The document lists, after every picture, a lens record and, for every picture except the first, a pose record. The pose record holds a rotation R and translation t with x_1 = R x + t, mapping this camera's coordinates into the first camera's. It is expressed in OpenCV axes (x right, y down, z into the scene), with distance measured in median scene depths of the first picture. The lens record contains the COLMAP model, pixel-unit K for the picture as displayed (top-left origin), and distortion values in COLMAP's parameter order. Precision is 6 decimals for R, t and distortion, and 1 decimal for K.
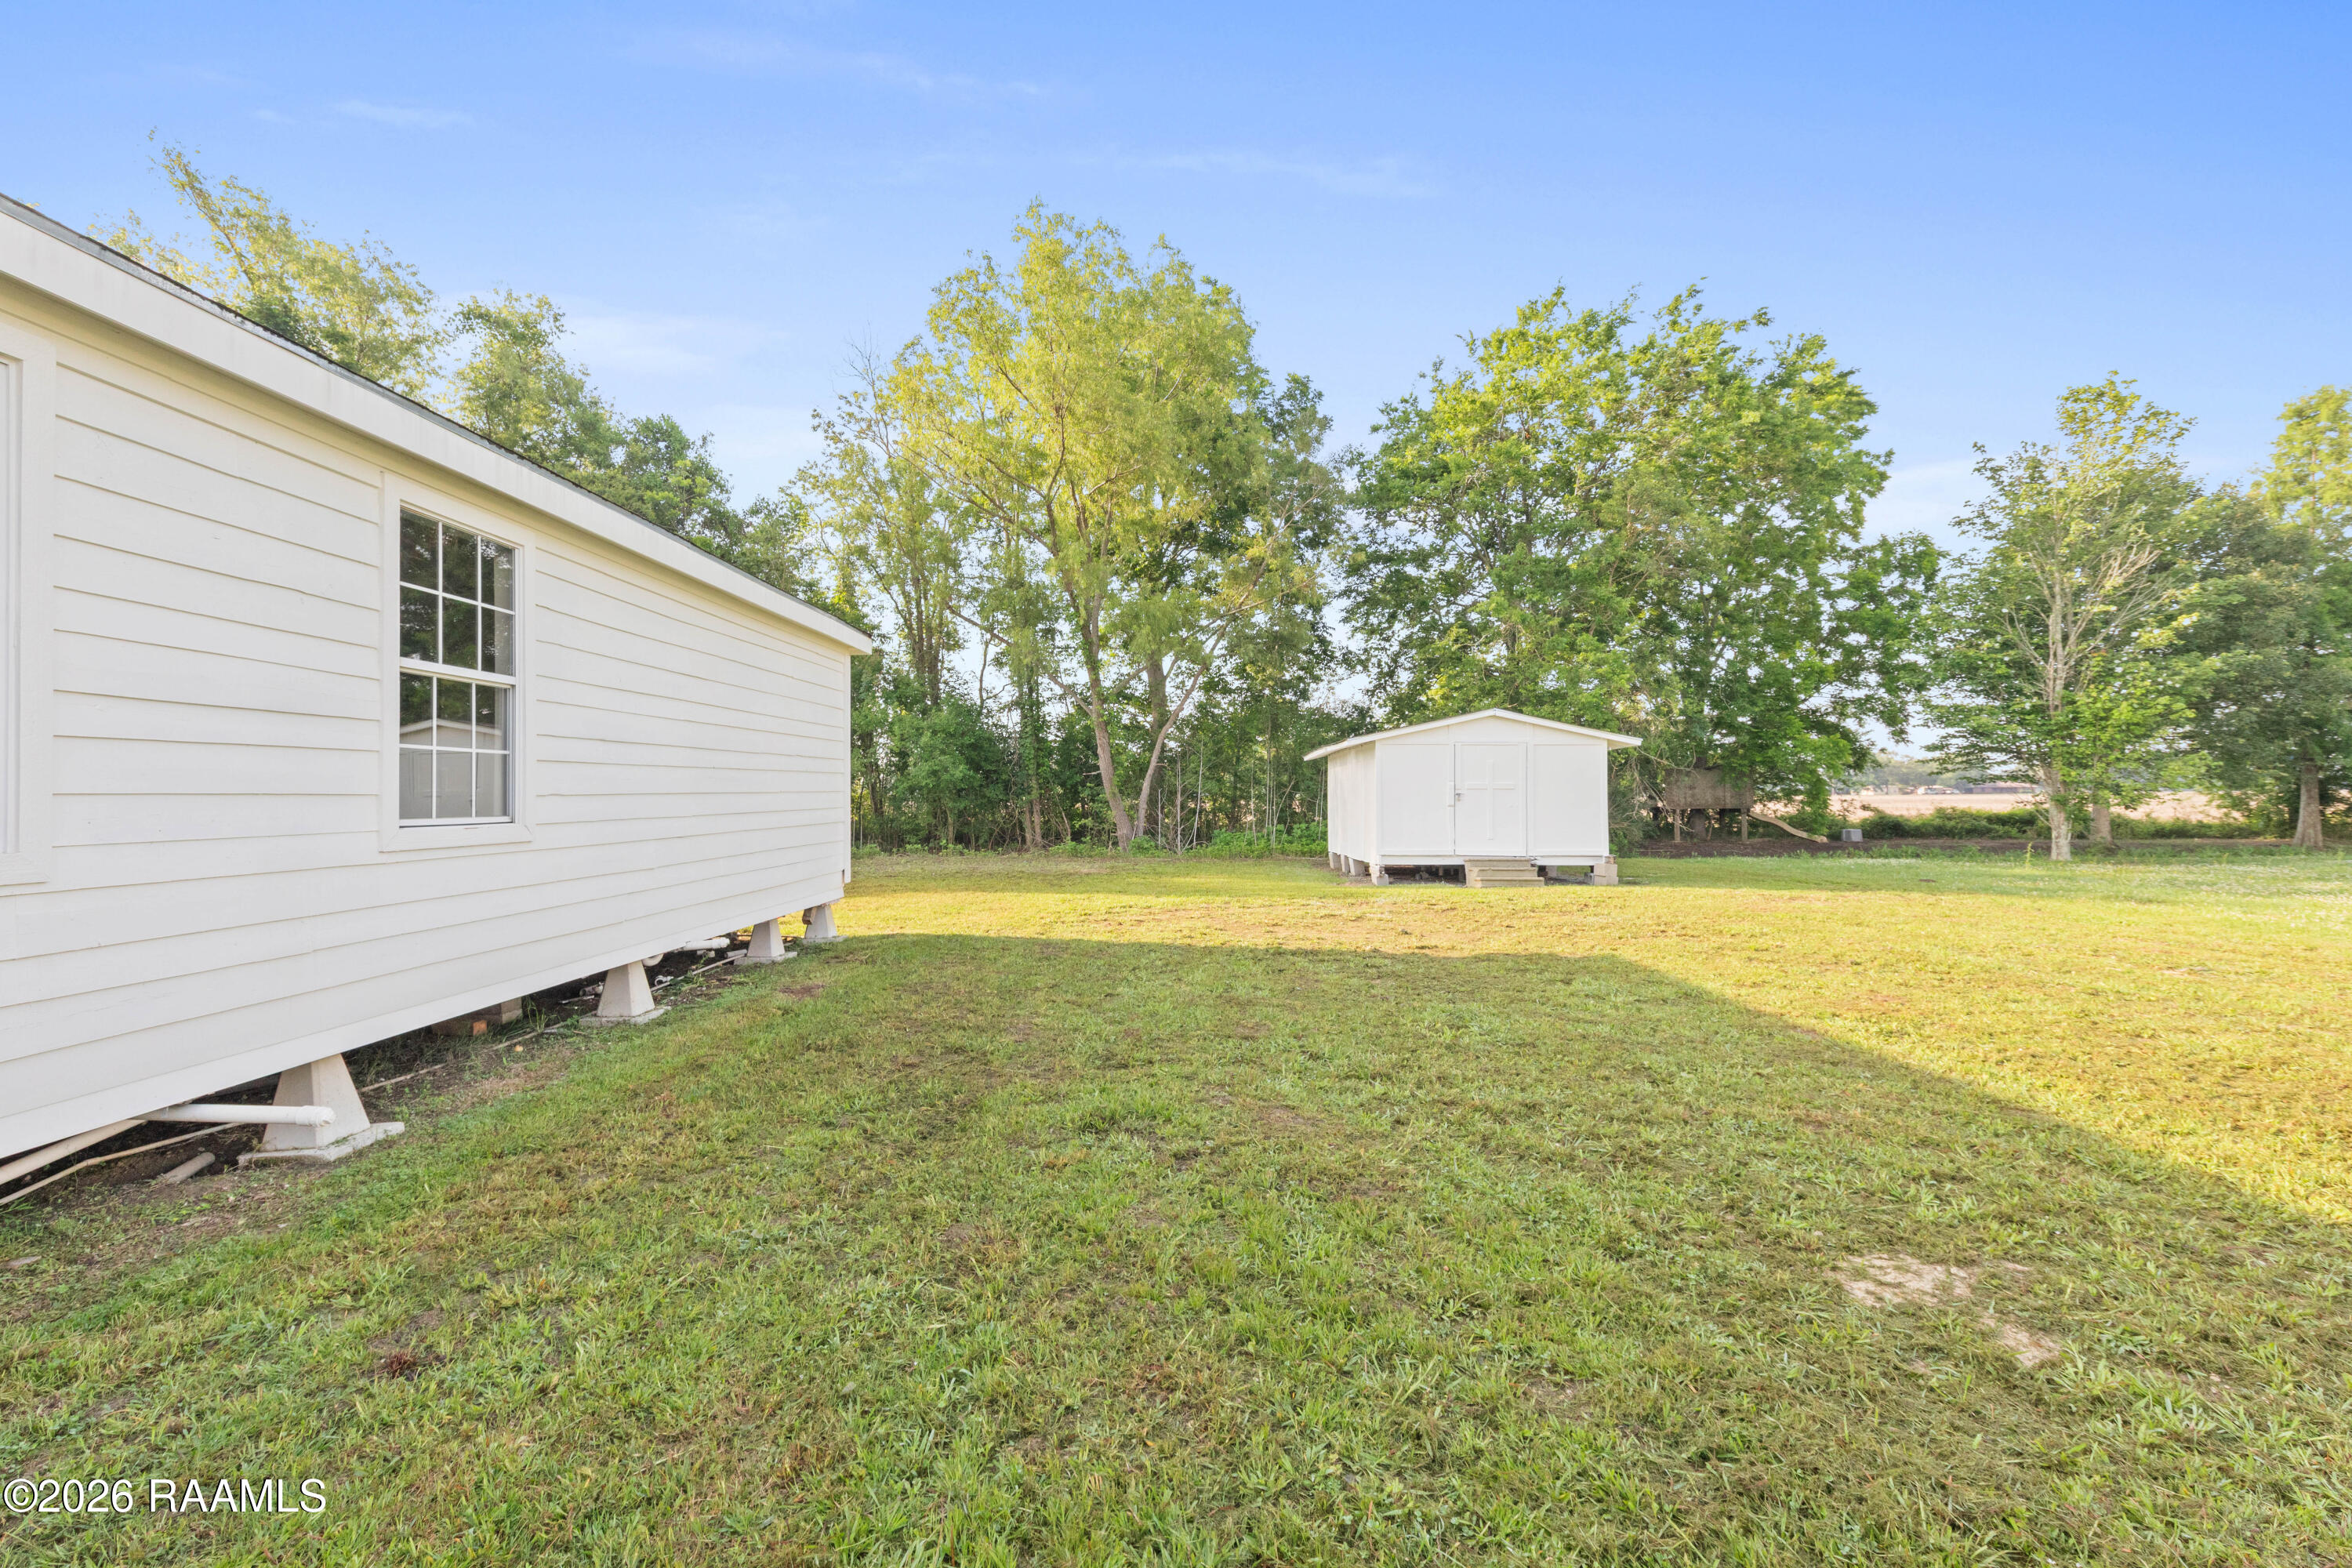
lens RADIAL K [[1038.4, 0, 1170.5], [0, 1038.4, 789.2], [0, 0, 1]] dist [0.004309, 0.001329]
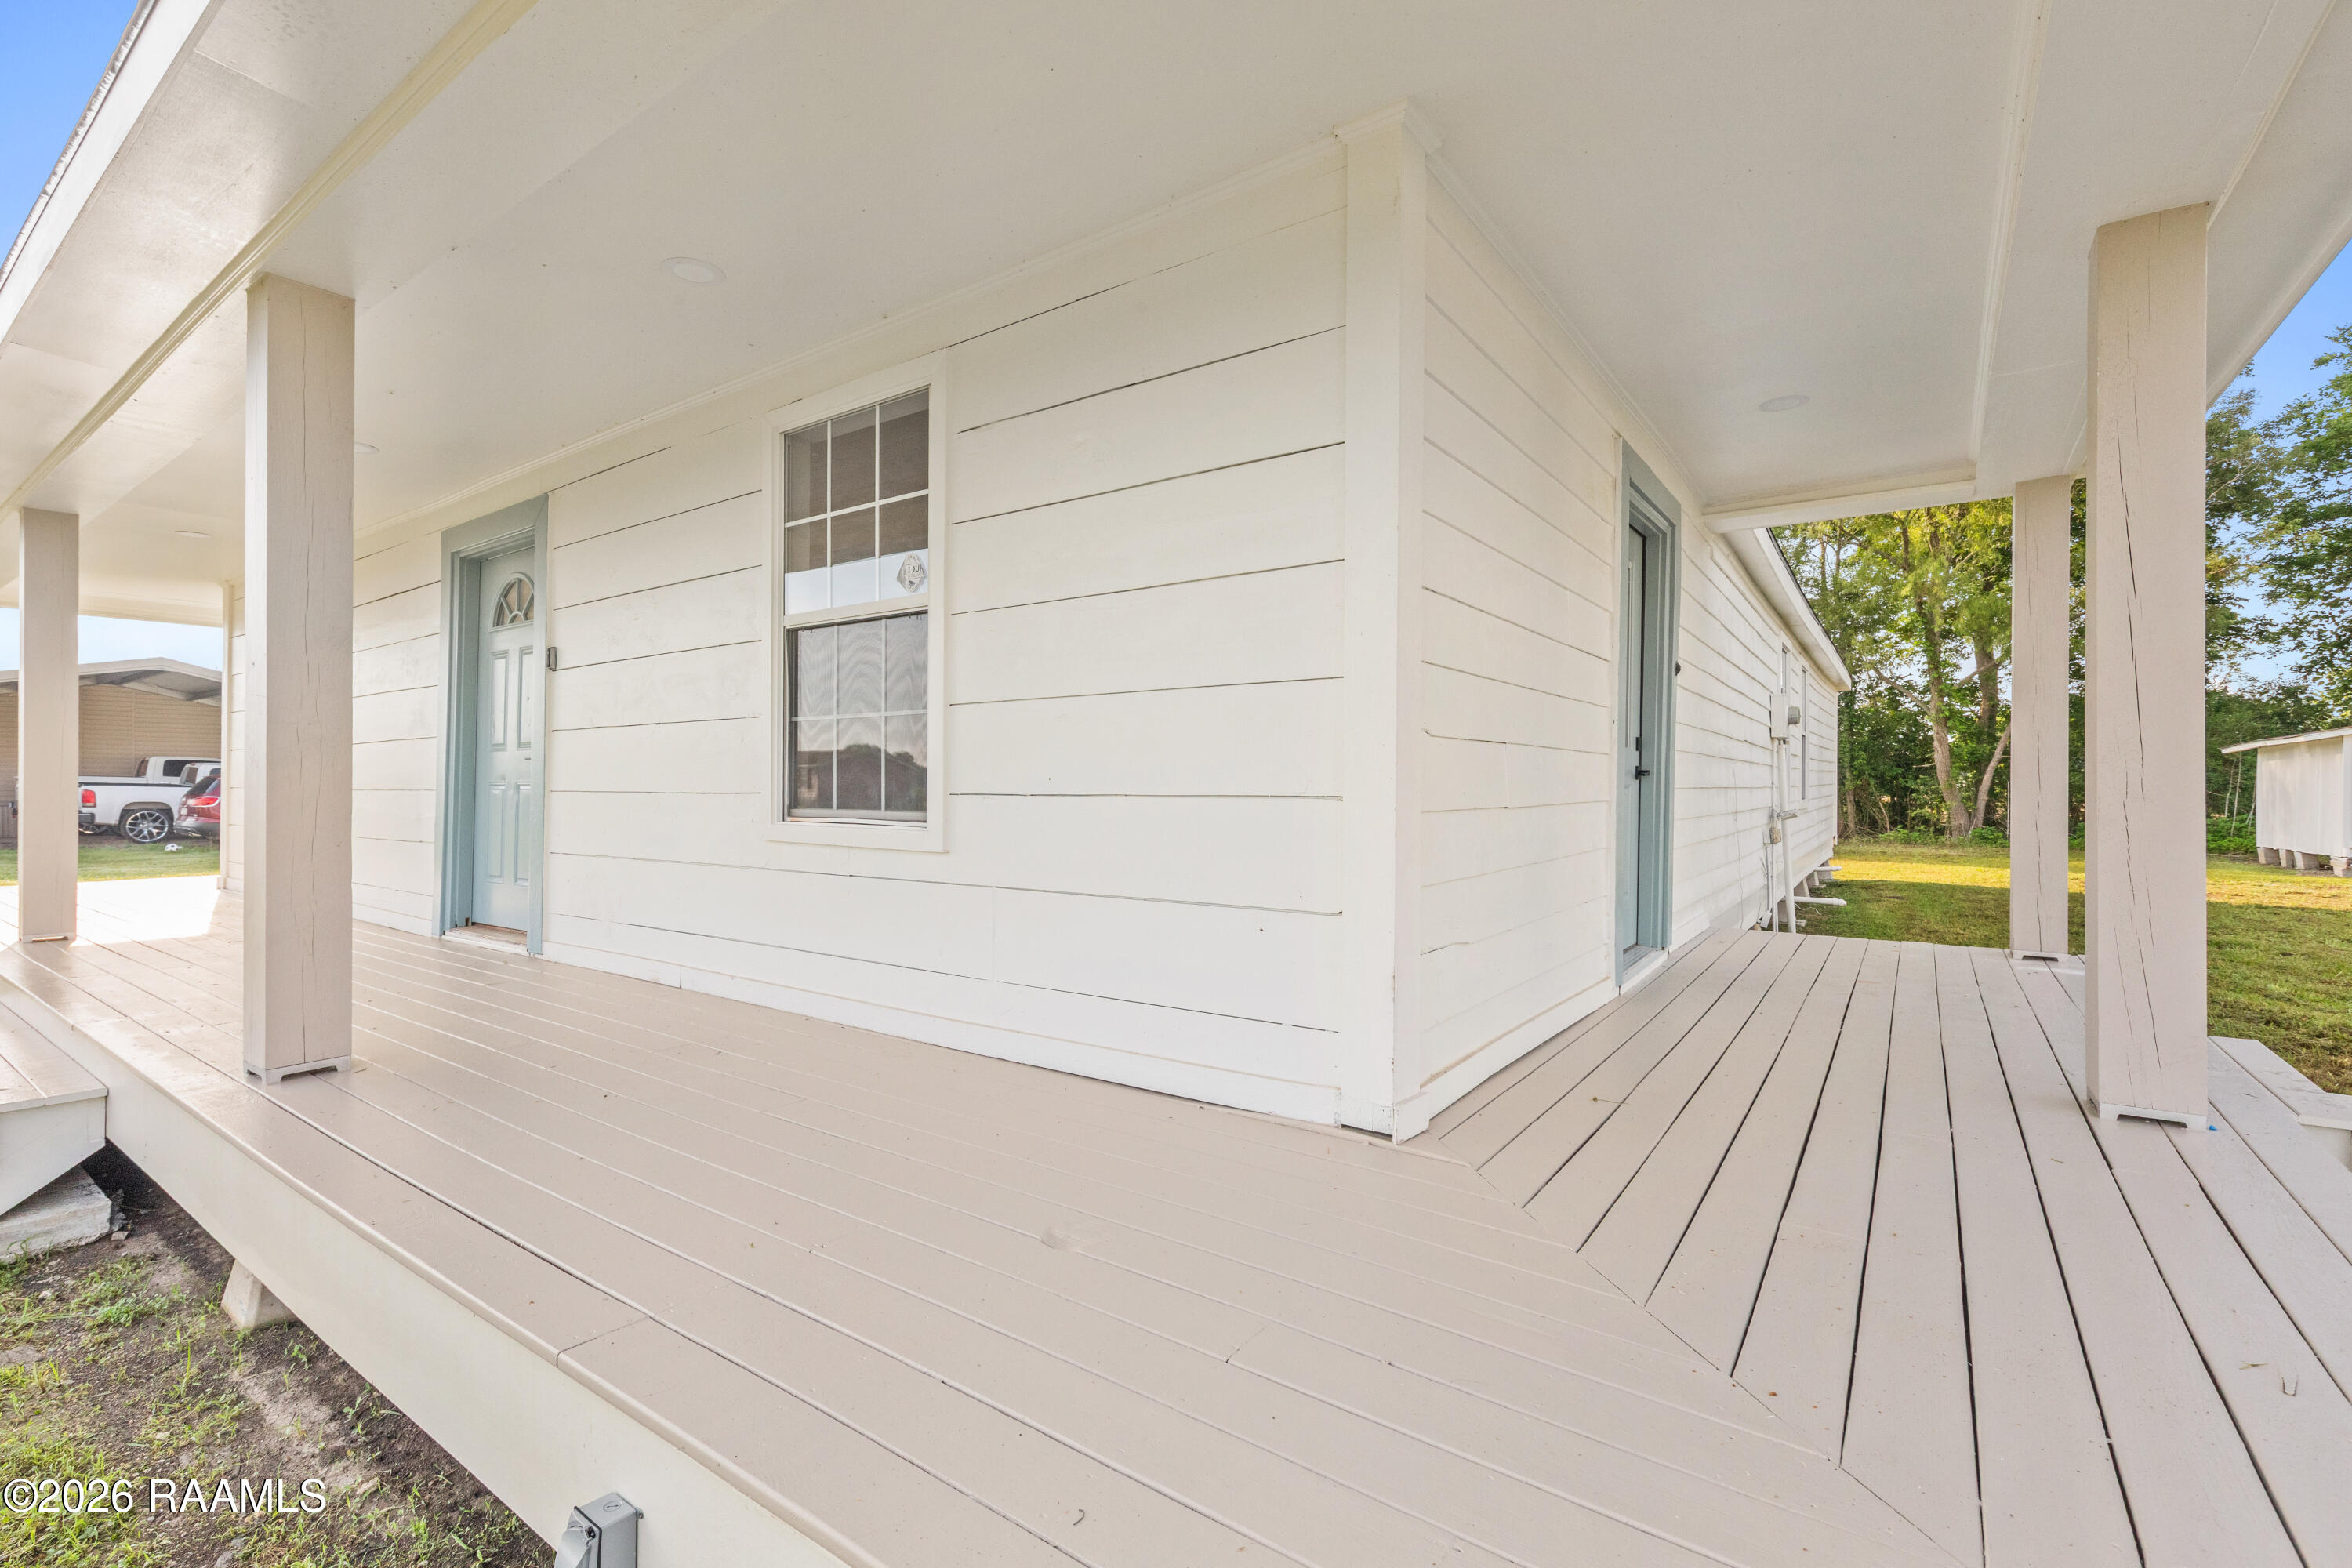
lens RADIAL K [[1038.4, 0, 1163.6], [0, 1038.4, 798.2], [0, 0, 1]] dist [0.004309, 0.001329]
pose [[0.817236, 0.012597, -0.576166, -0.088555], [-0.000259, 0.999769, 0.021491, -0.004358], [0.576303, -0.017413, 0.817050, -0.284582]]
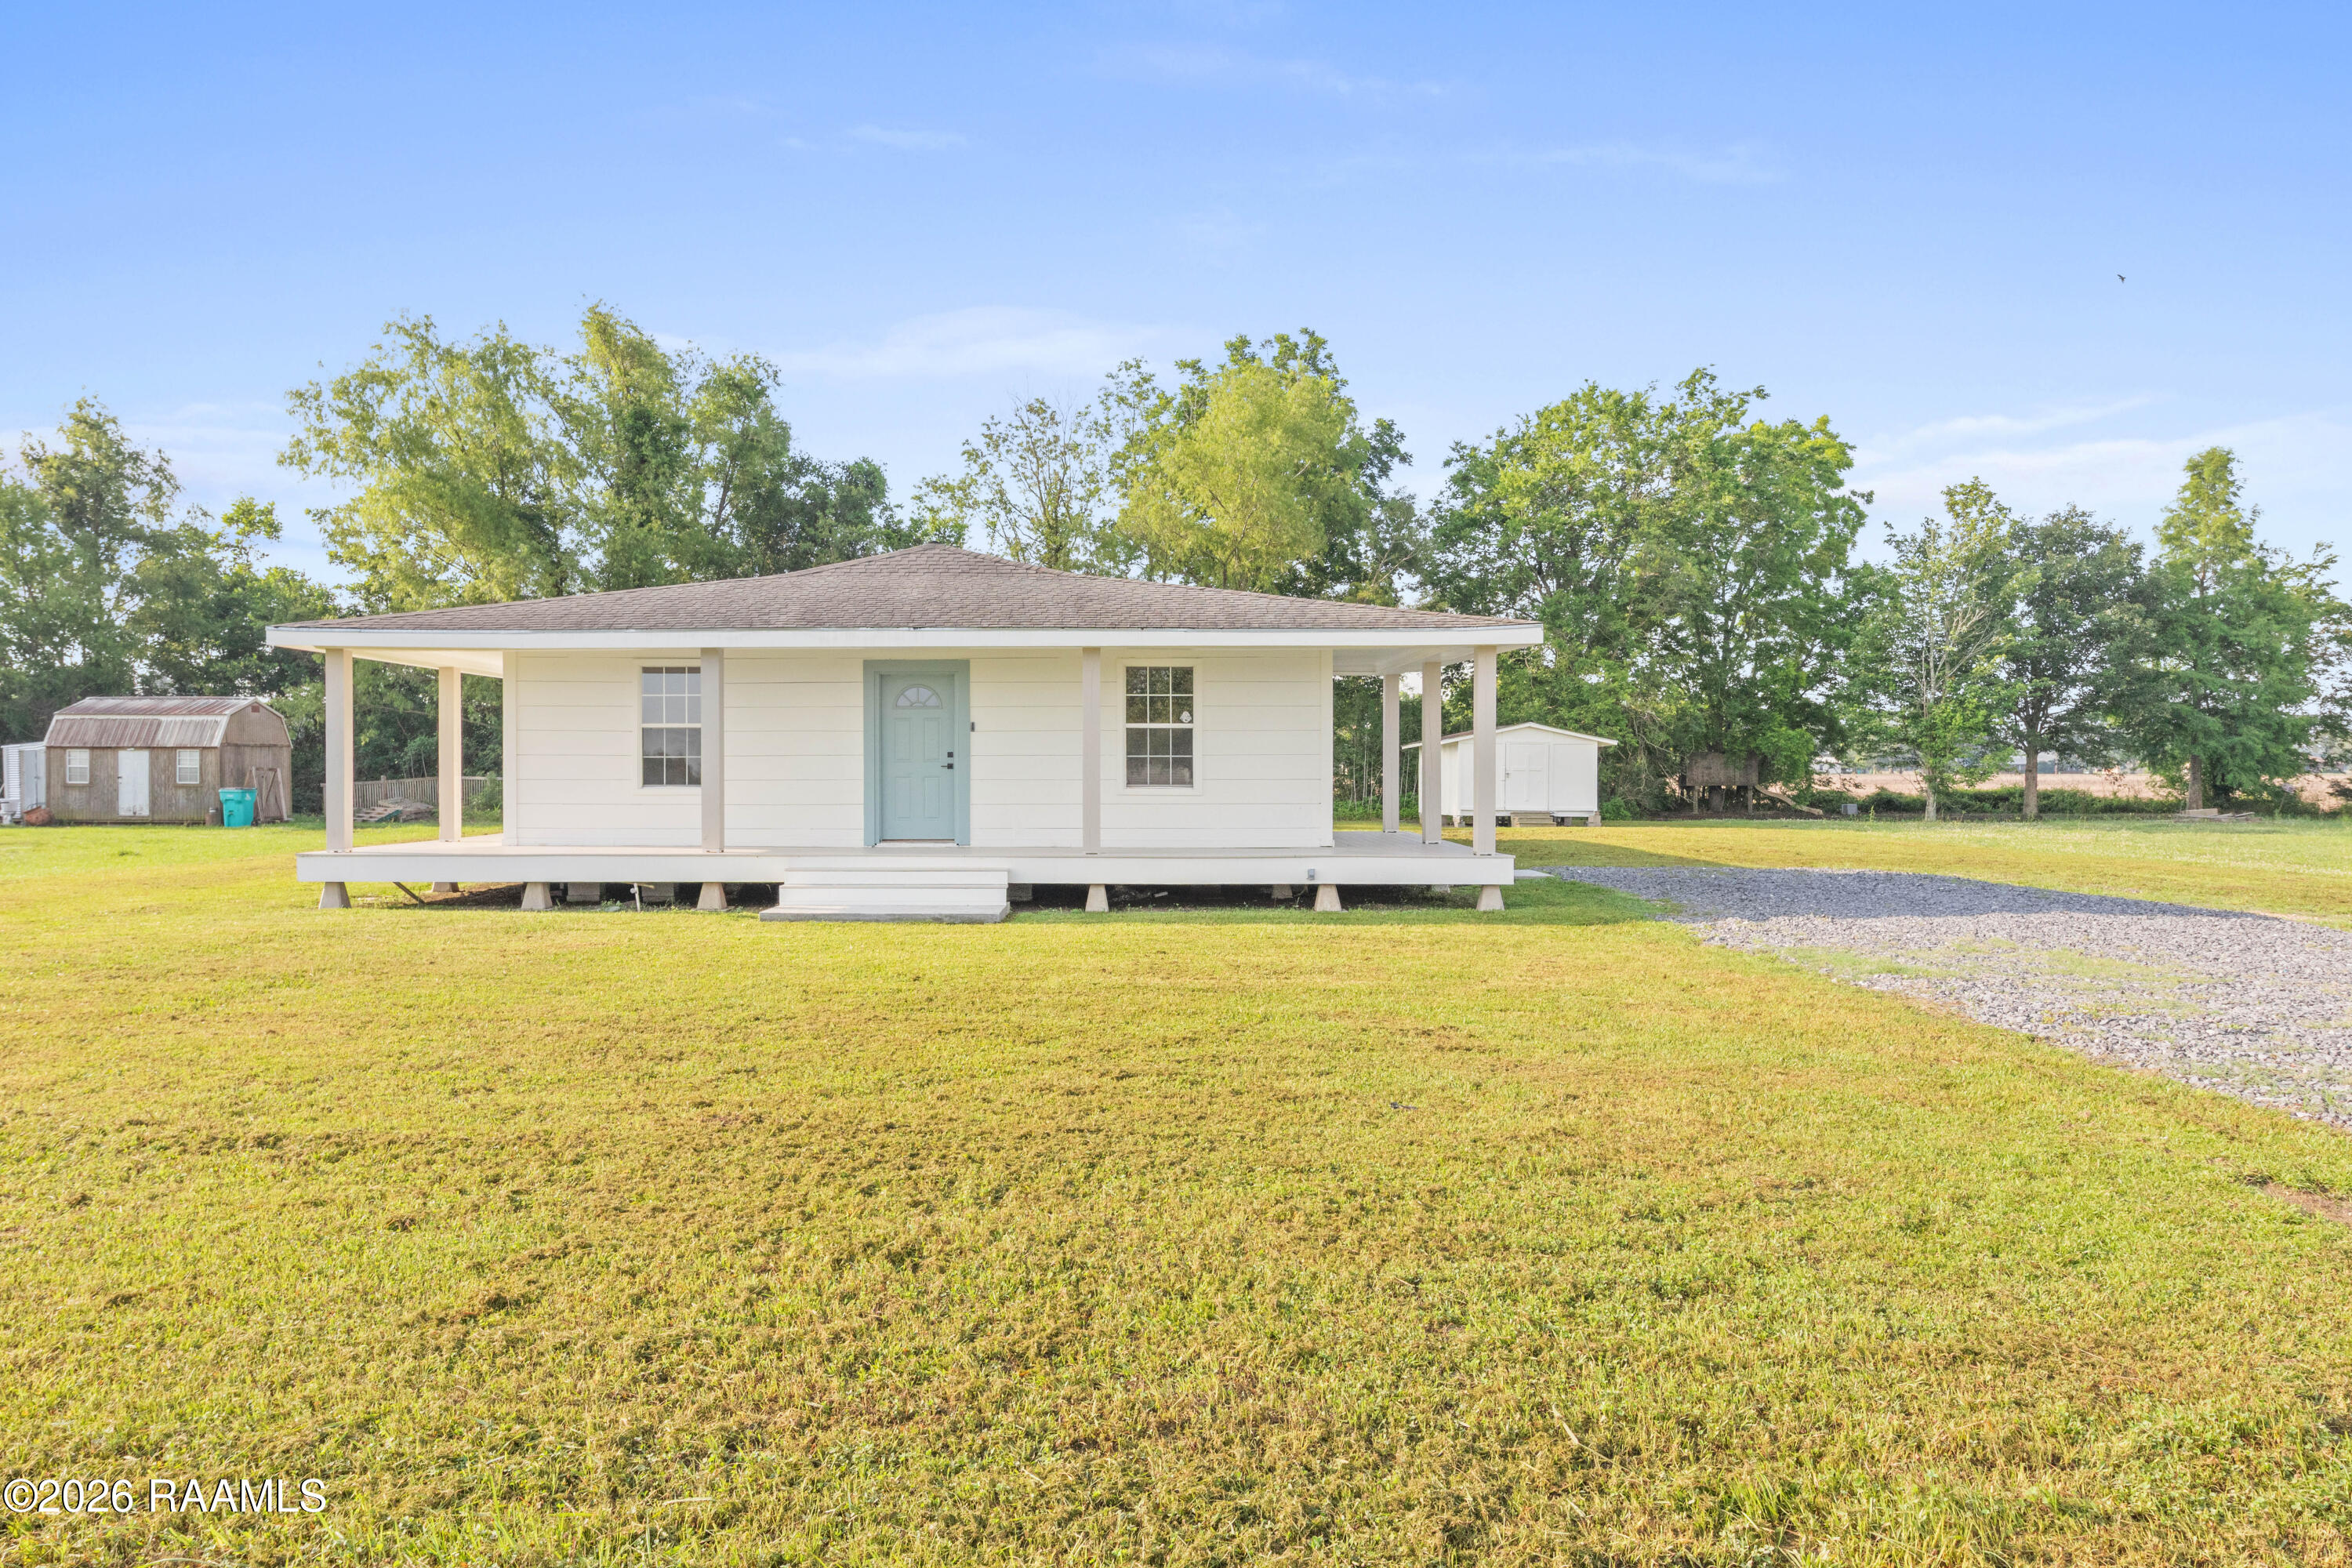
lens RADIAL K [[1541.9, 0, 1097.5], [0, 1541.9, 827.3], [0, 0, 1]] dist [-0.005074, 0.000011]
pose [[0.999989, 0.004666, -0.000160, -0.213446], [-0.004654, 0.998956, 0.045454, -0.010905], [0.000372, -0.045453, 0.998966, -0.826360]]
